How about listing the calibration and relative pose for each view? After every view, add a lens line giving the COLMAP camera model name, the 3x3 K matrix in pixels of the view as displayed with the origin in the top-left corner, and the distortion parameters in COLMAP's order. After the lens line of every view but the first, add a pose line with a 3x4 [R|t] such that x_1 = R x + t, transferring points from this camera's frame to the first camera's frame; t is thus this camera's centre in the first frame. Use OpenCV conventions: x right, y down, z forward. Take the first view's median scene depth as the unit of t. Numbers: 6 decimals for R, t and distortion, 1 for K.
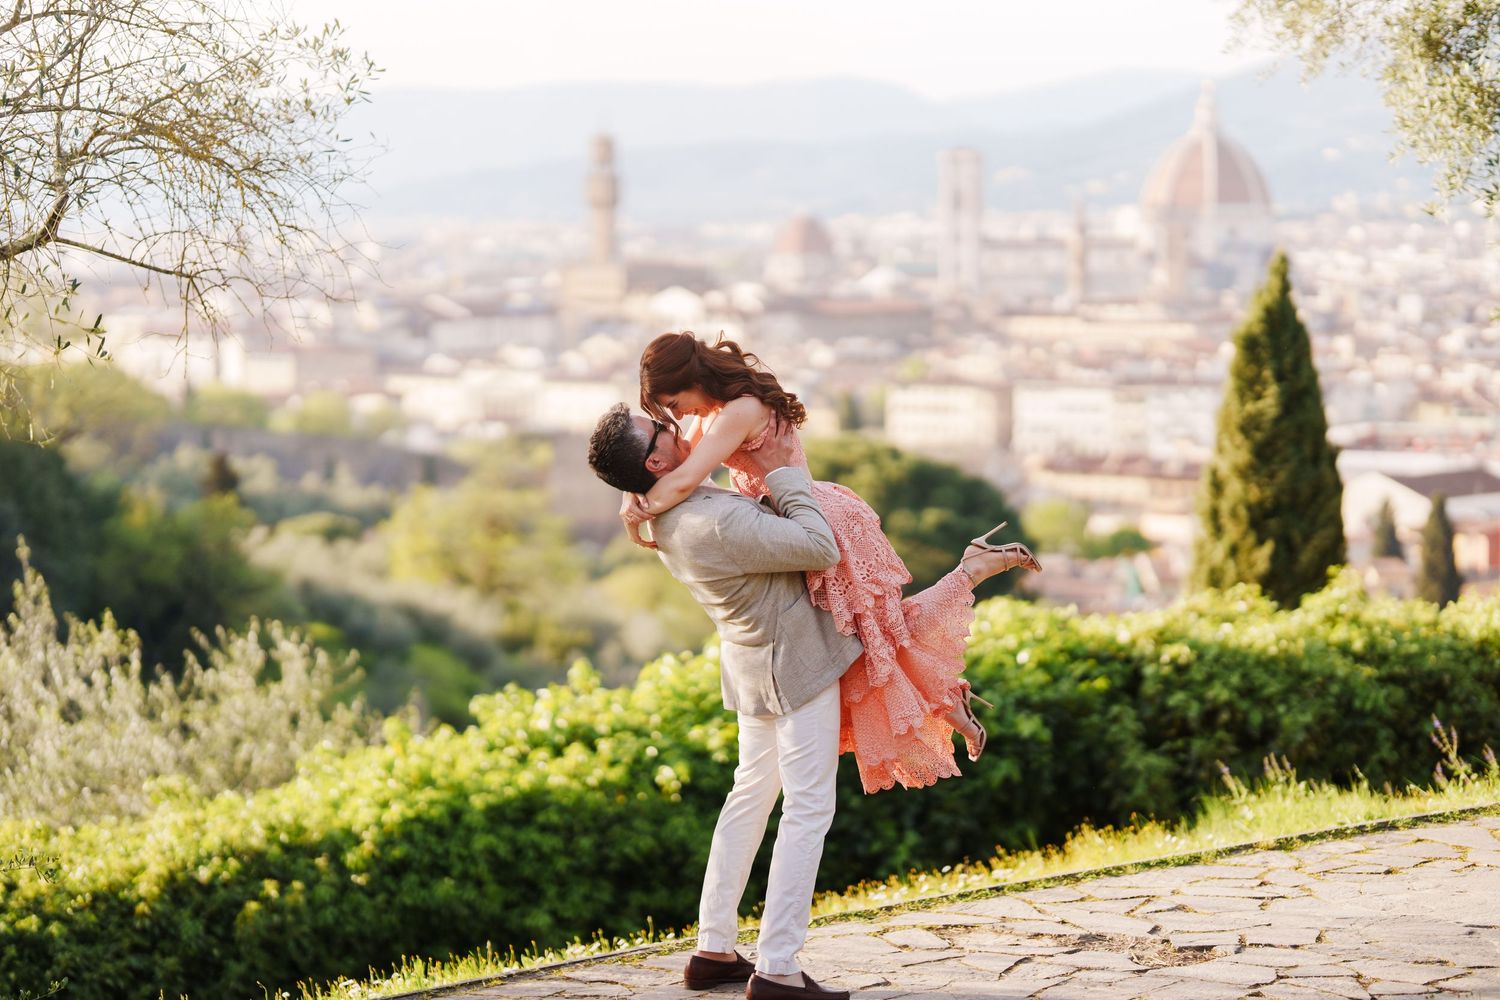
lens RADIAL K [[3506.8, 0, 747.4], [0, 3506.8, 498.4], [0, 0, 1]] dist [0.585836, 1.535492]
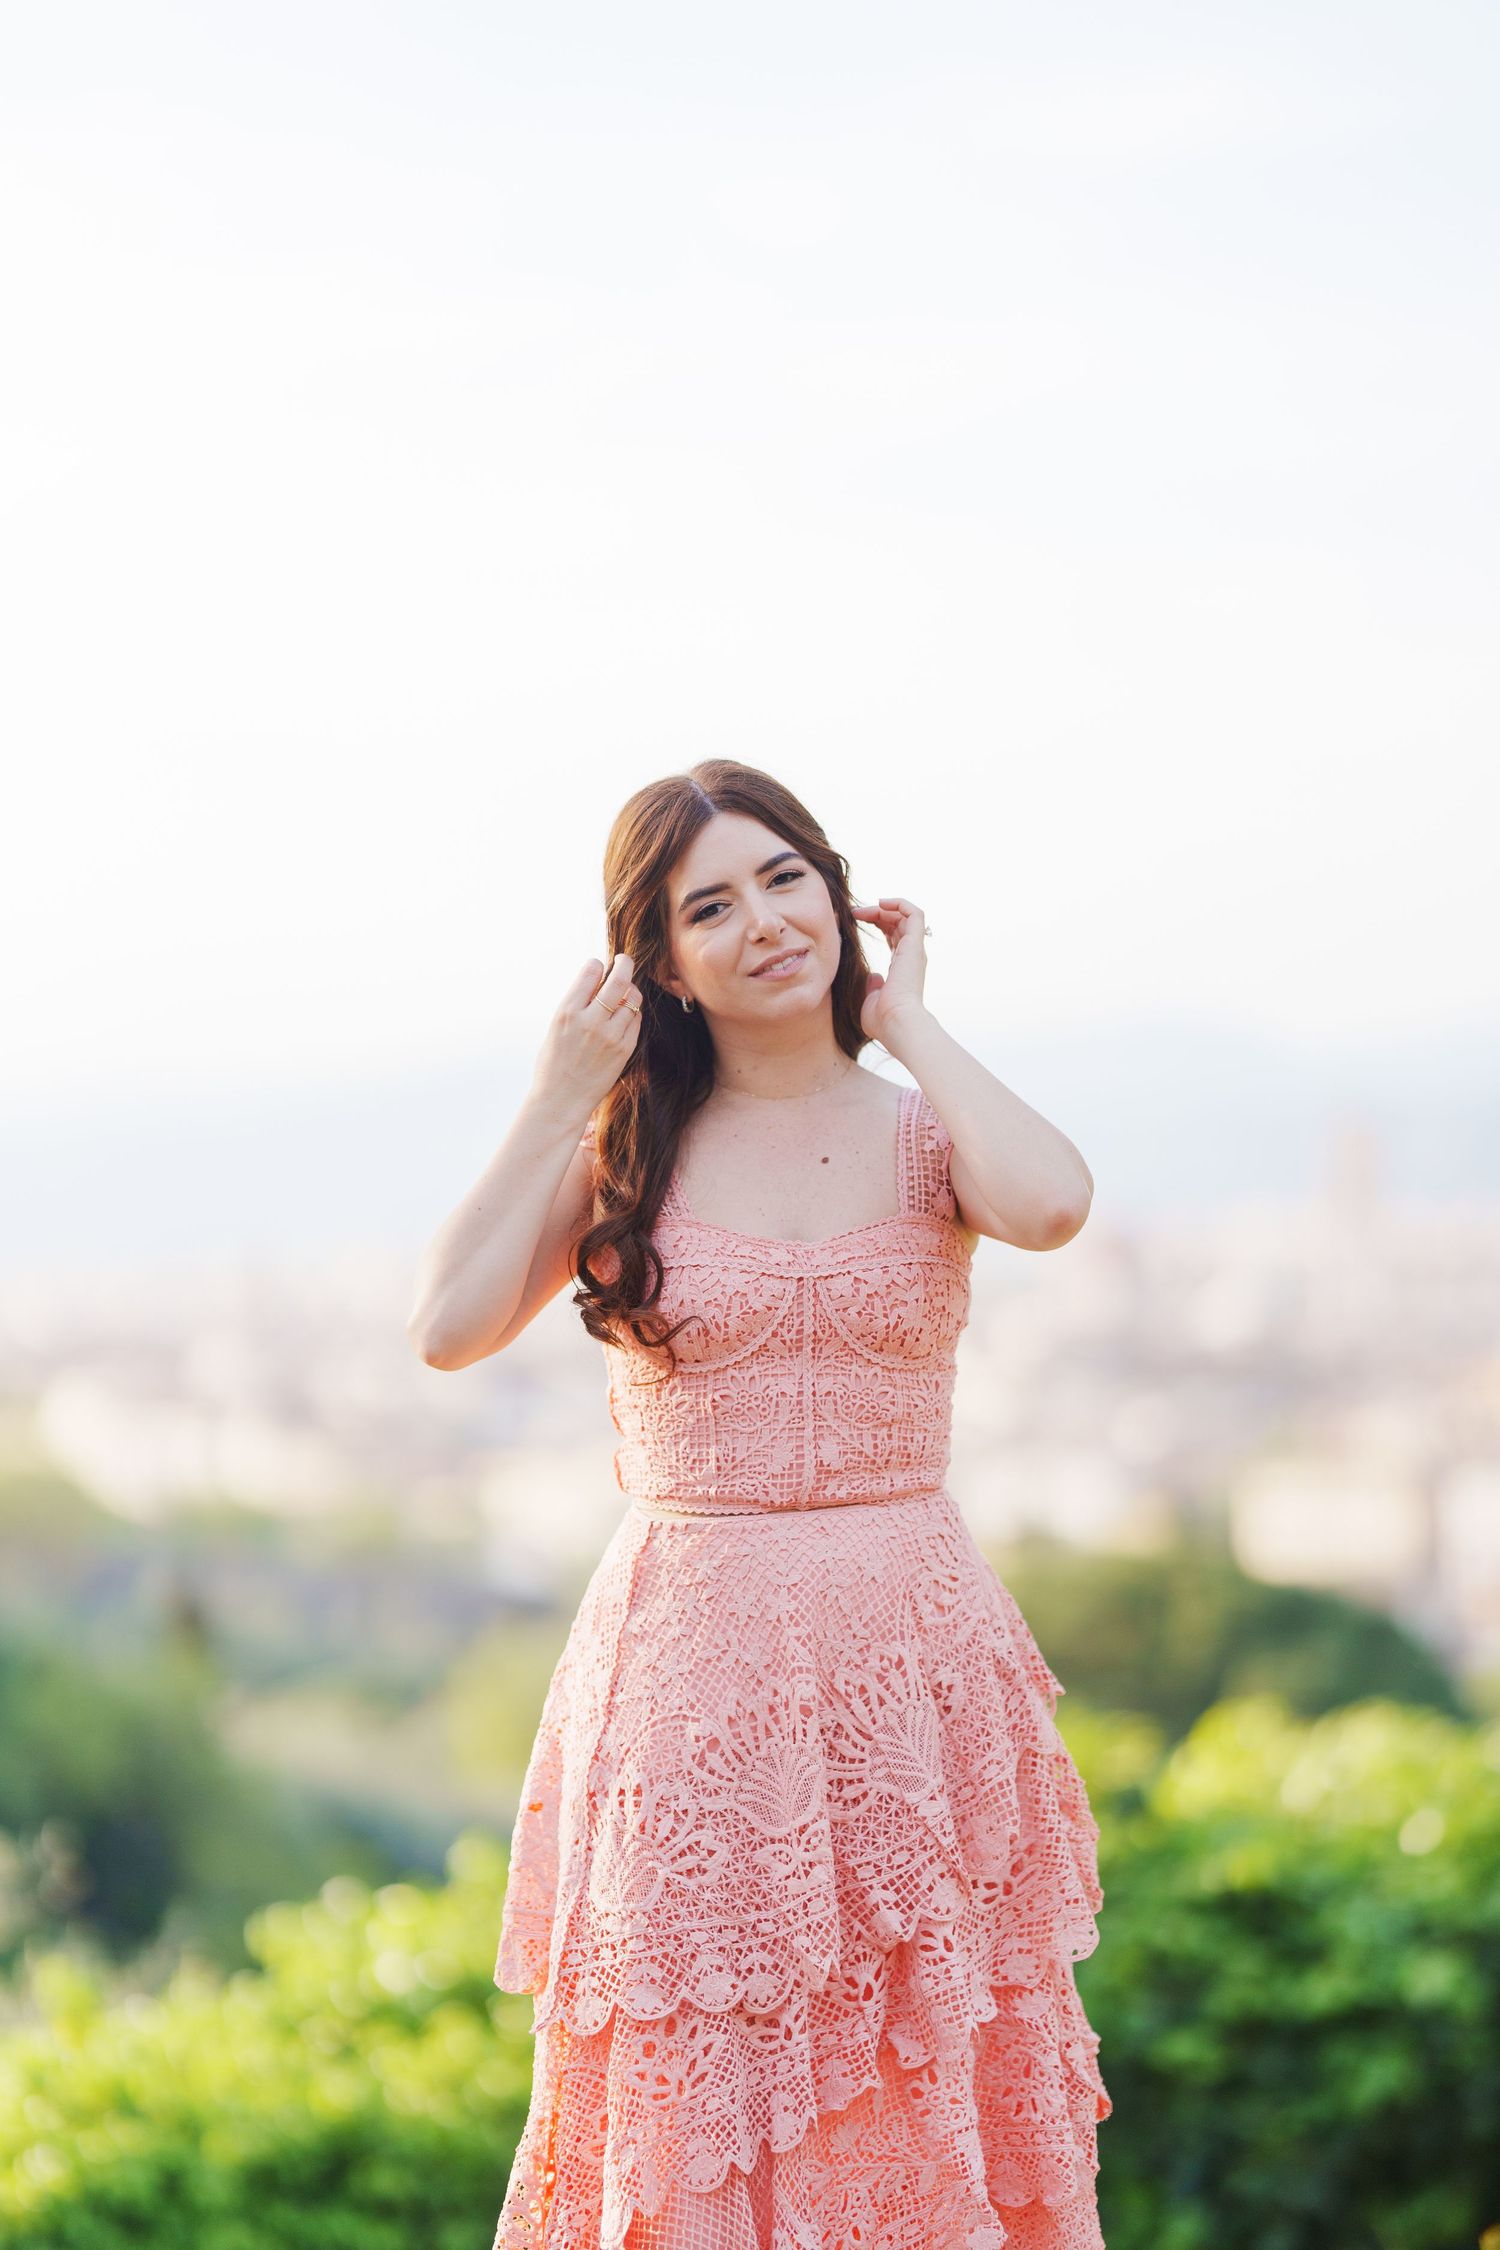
lens RADIAL K [[5204.4, 0, 754.0], [0, 5204.4, 1124.1], [0, 0, 1]] dist [0.789715, 0.398946]
pose [[0.998831, -0.013631, -0.046367, 0.026034], [0.008877, 0.994824, -0.101225, 0.024977], [0.047507, 0.100695, 0.993783, 0.296364]]
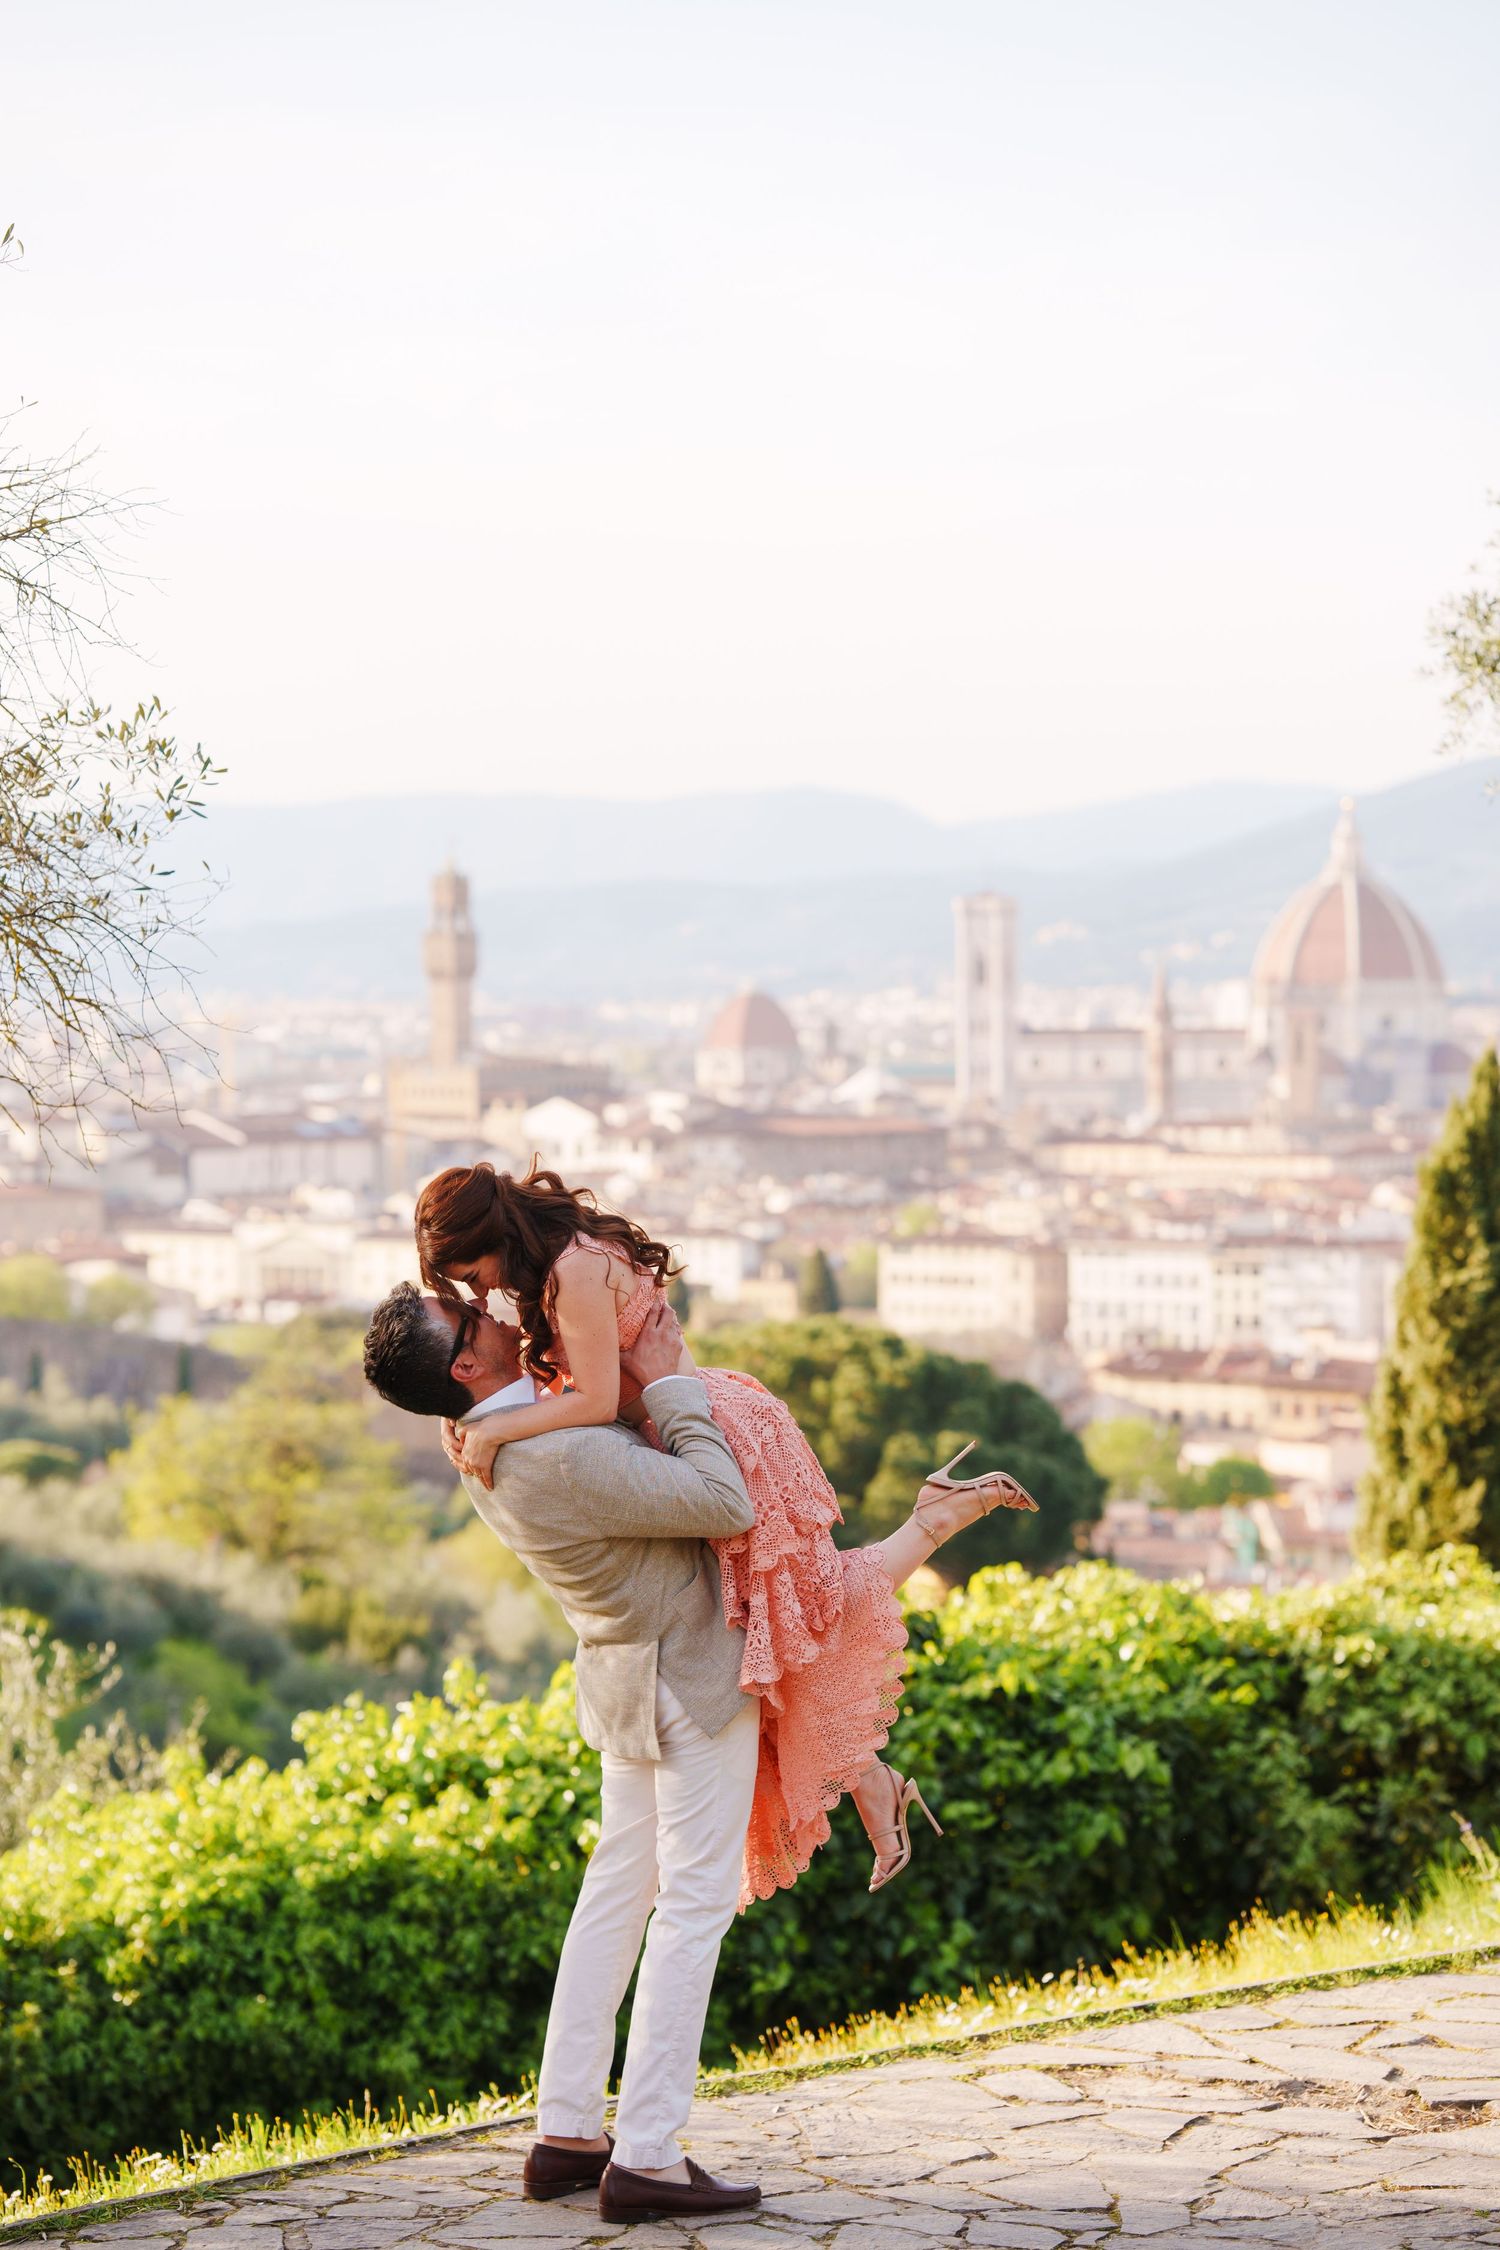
lens RADIAL K [[5260.2, 0, 744.3], [0, 5260.2, 1121.6], [0, 0, 1]] dist [0.585836, 1.535492]
pose [[0.999876, 0.002290, 0.015599, -0.010698], [-0.001421, 0.998459, -0.055472, 0.000924], [-0.015702, 0.055443, 0.998338, 0.000506]]
